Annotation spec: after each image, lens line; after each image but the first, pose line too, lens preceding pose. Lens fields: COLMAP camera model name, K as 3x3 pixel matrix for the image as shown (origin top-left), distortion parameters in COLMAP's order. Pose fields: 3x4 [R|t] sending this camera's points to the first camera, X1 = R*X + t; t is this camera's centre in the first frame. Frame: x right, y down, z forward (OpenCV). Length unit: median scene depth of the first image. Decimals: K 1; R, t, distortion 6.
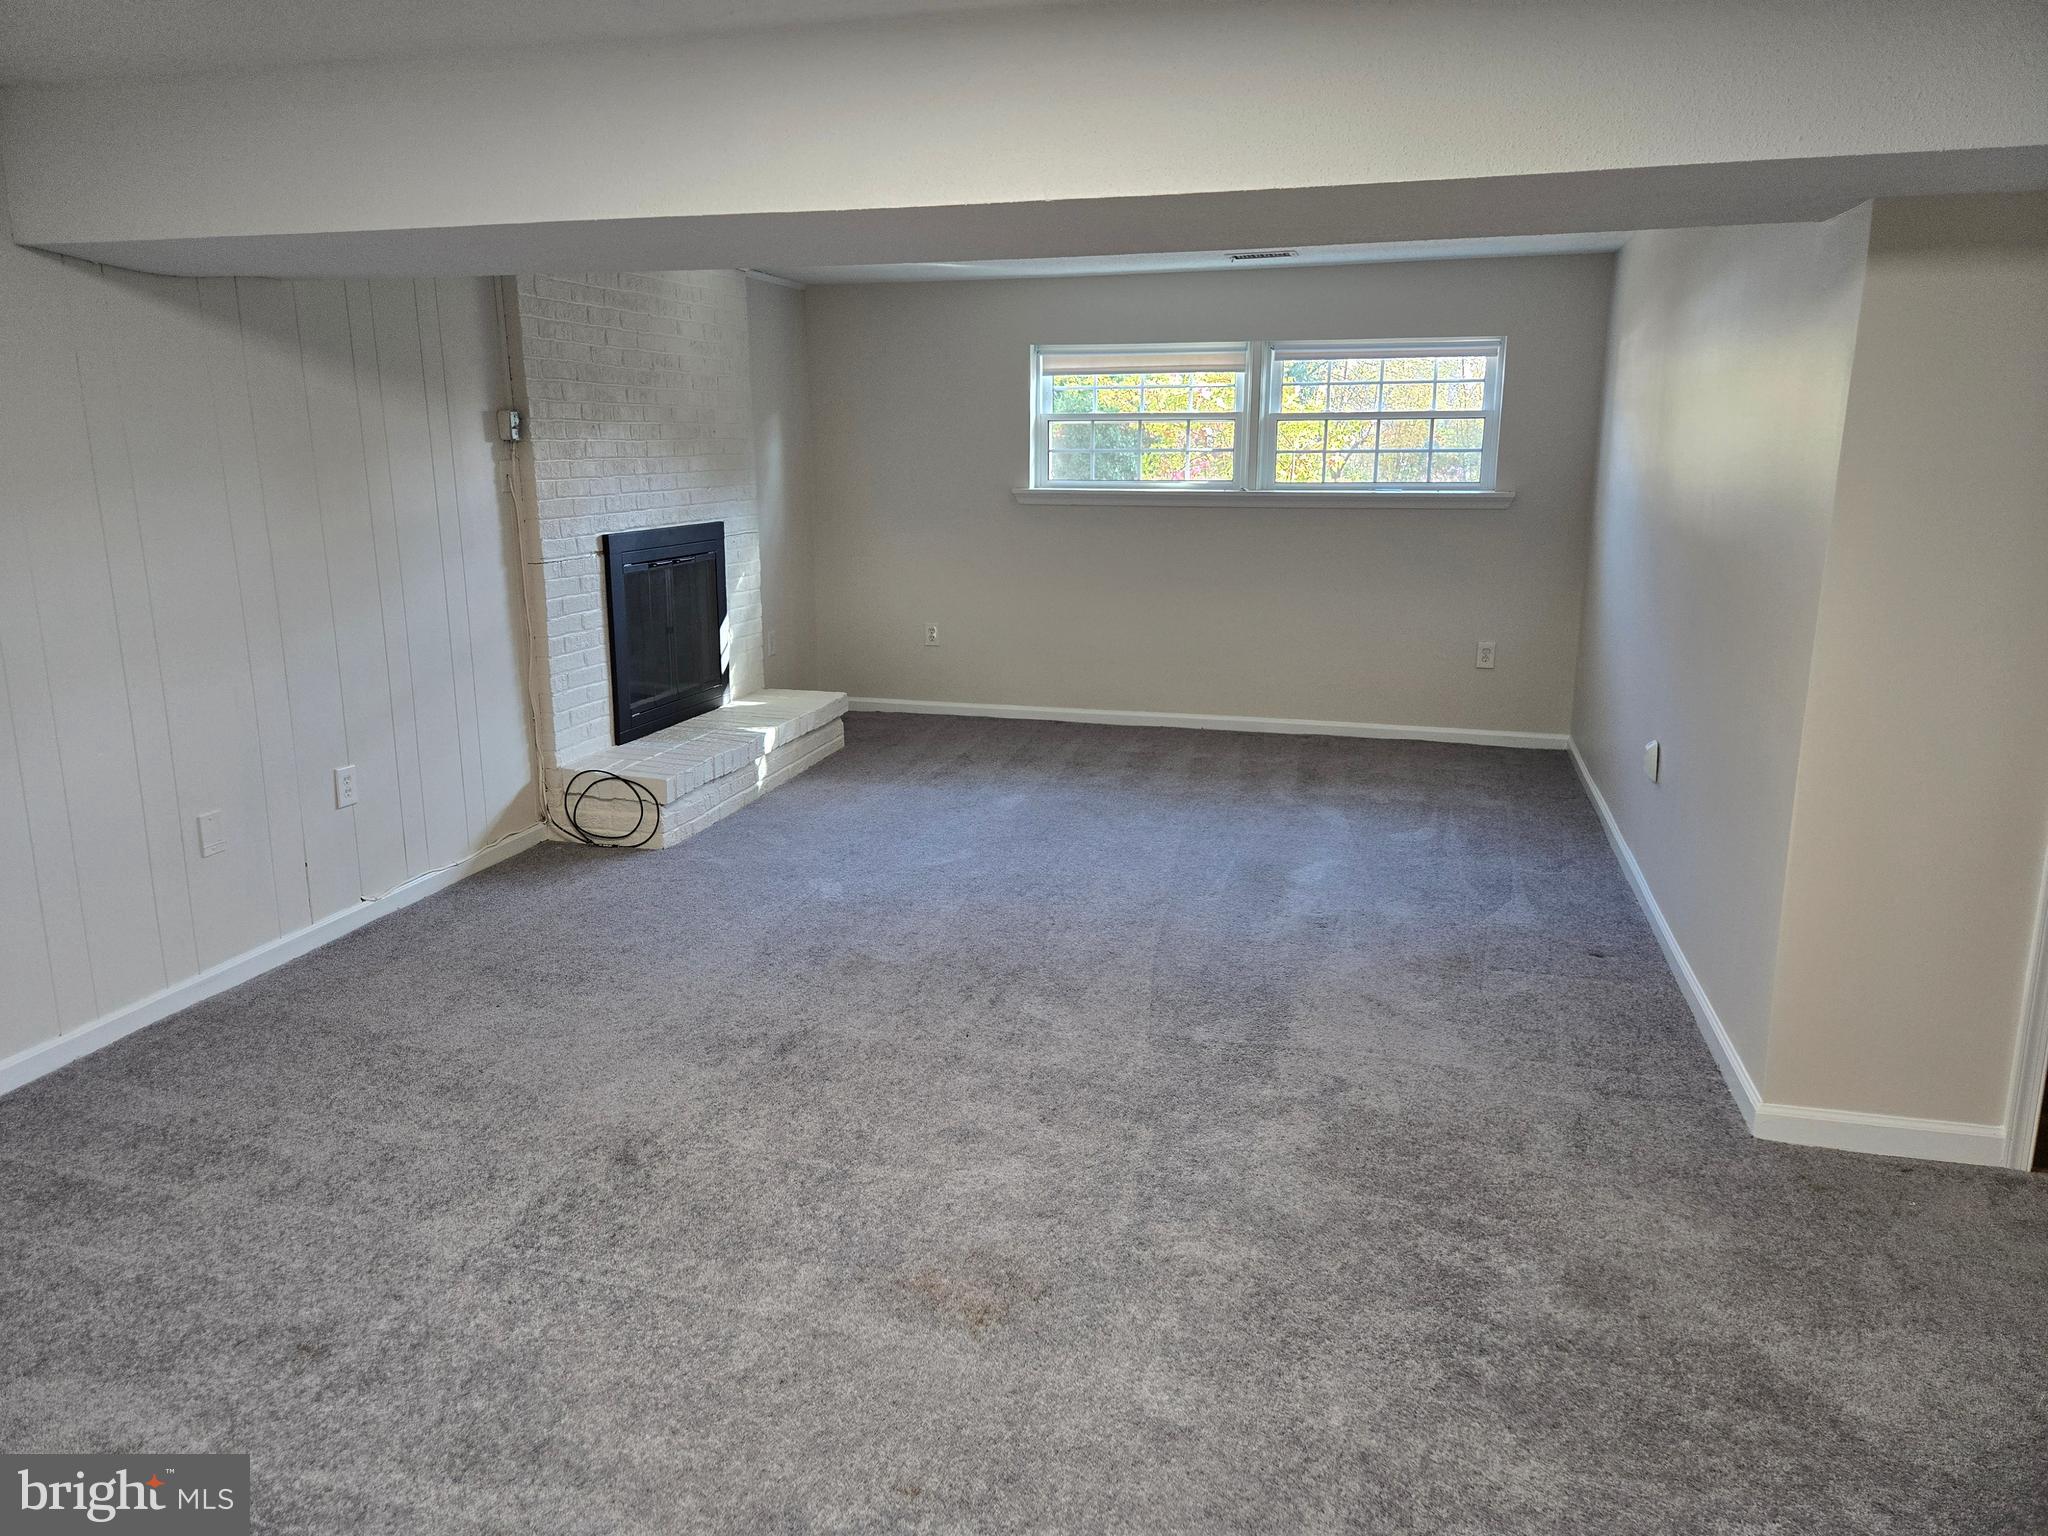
lens RADIAL K [[1381.7, 0, 1023.9], [0, 1381.7, 768.7], [0, 0, 1]] dist [0.064029, -0.025712]
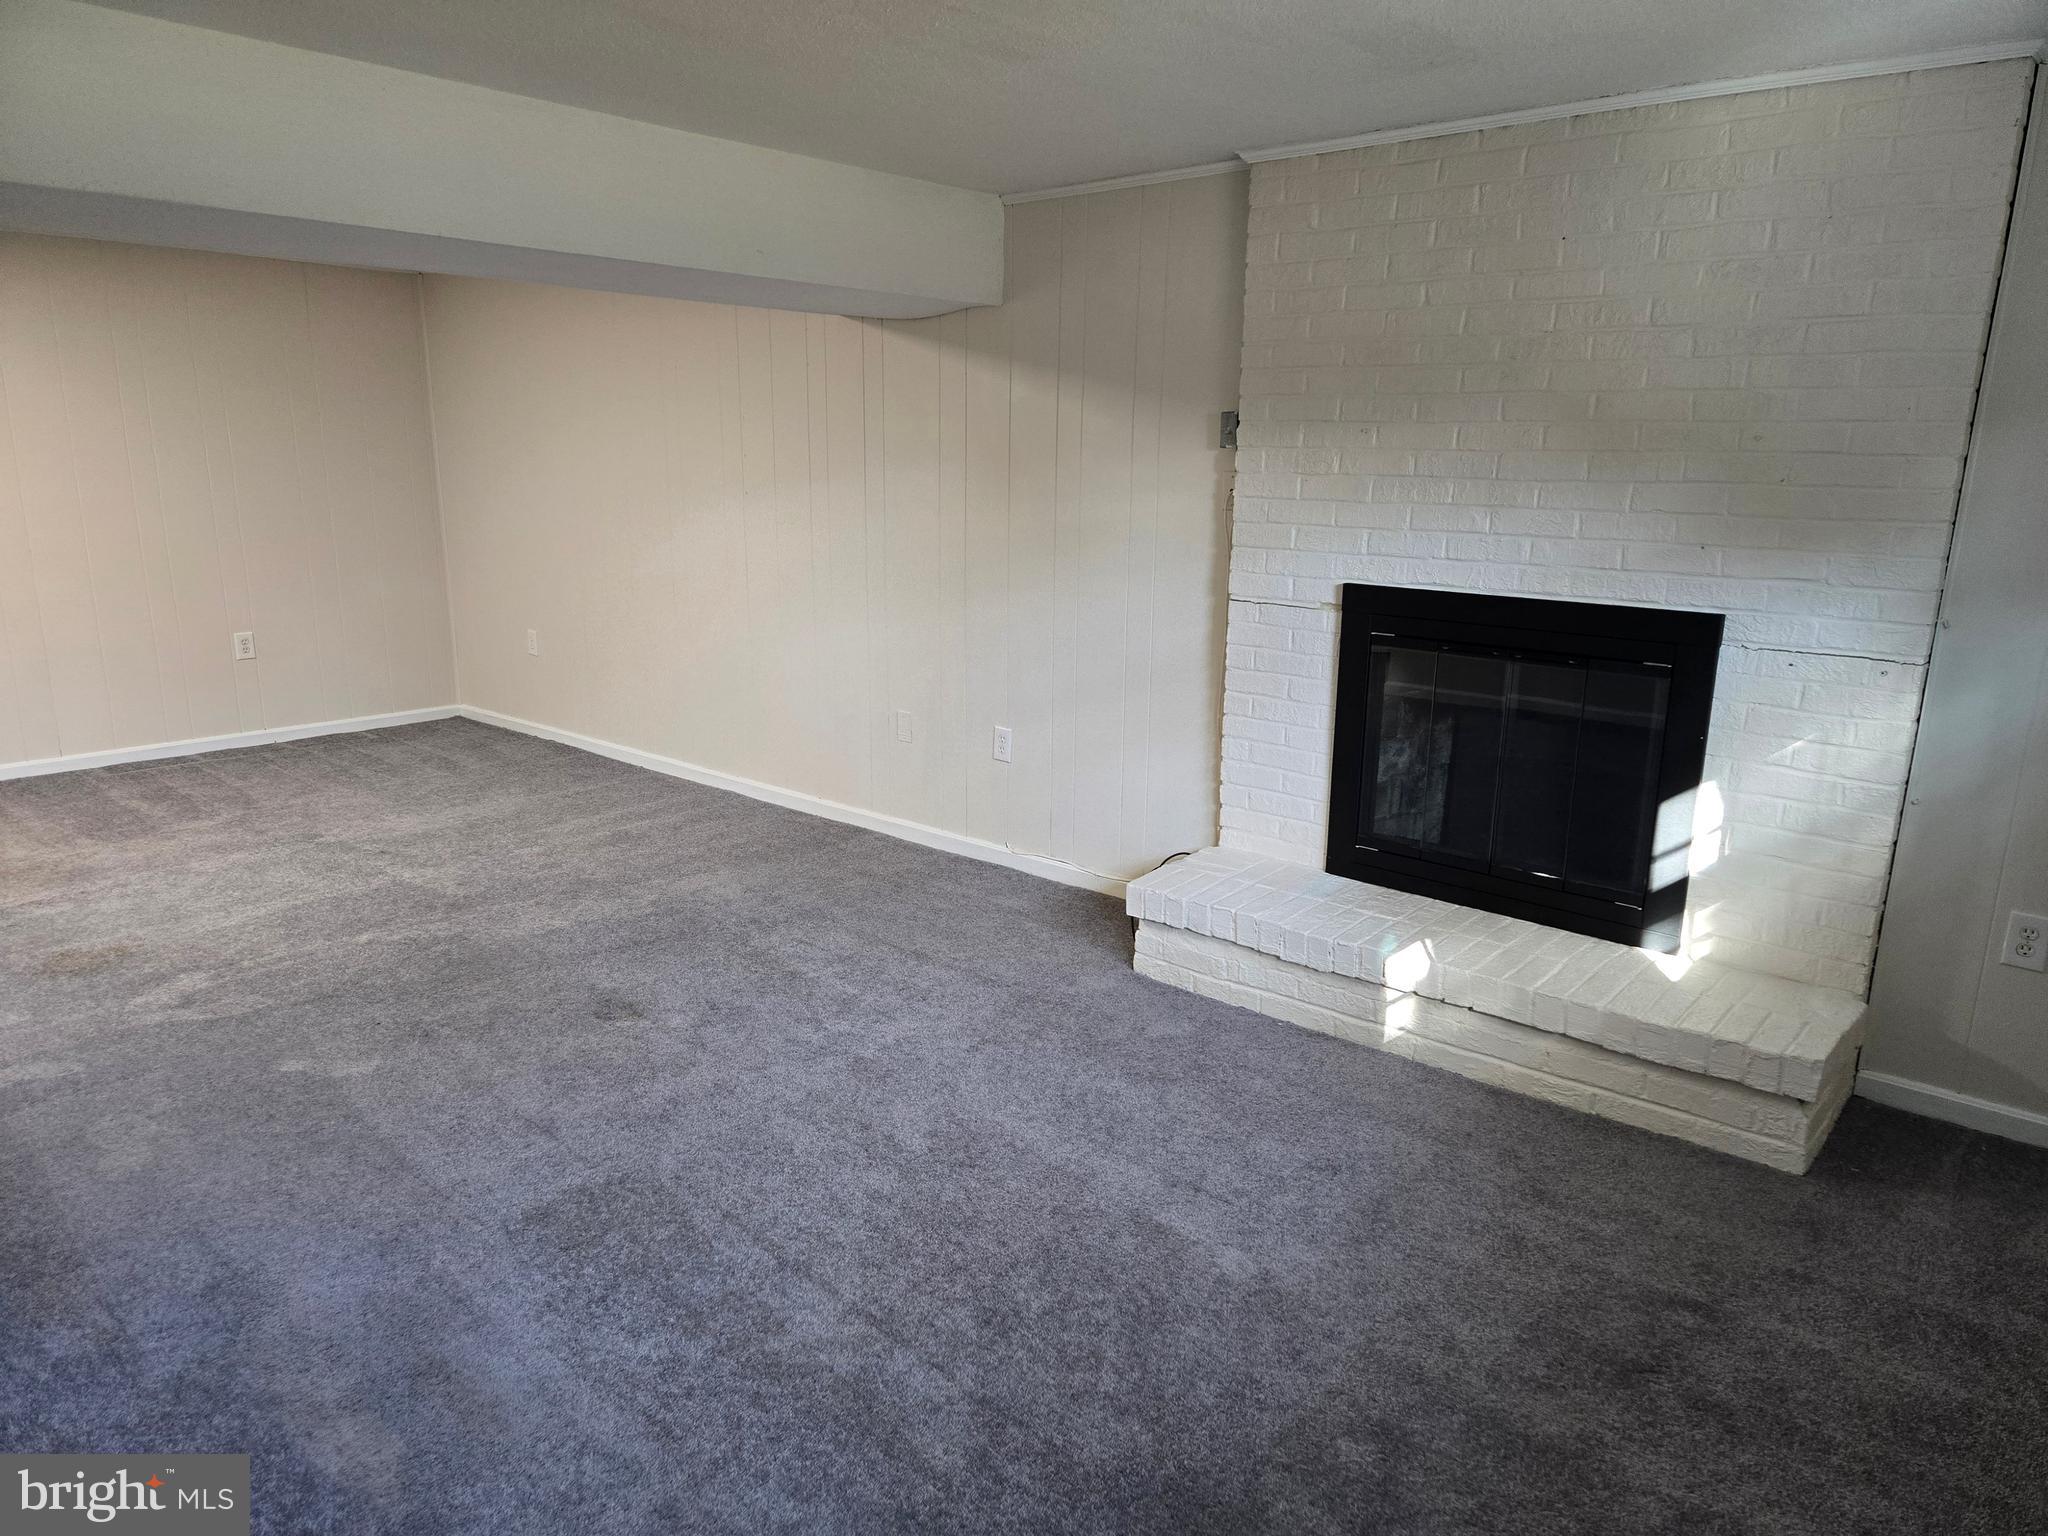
lens RADIAL K [[1381.7, 0, 1024.0], [0, 1381.7, 764.0], [0, 0, 1]] dist [0.064029, -0.025712]
pose [[-0.416441, 0.234897, -0.878294, 0.382443], [-0.204534, 0.917078, 0.342249, -0.274220], [0.885857, 0.322168, -0.333864, 1.051995]]
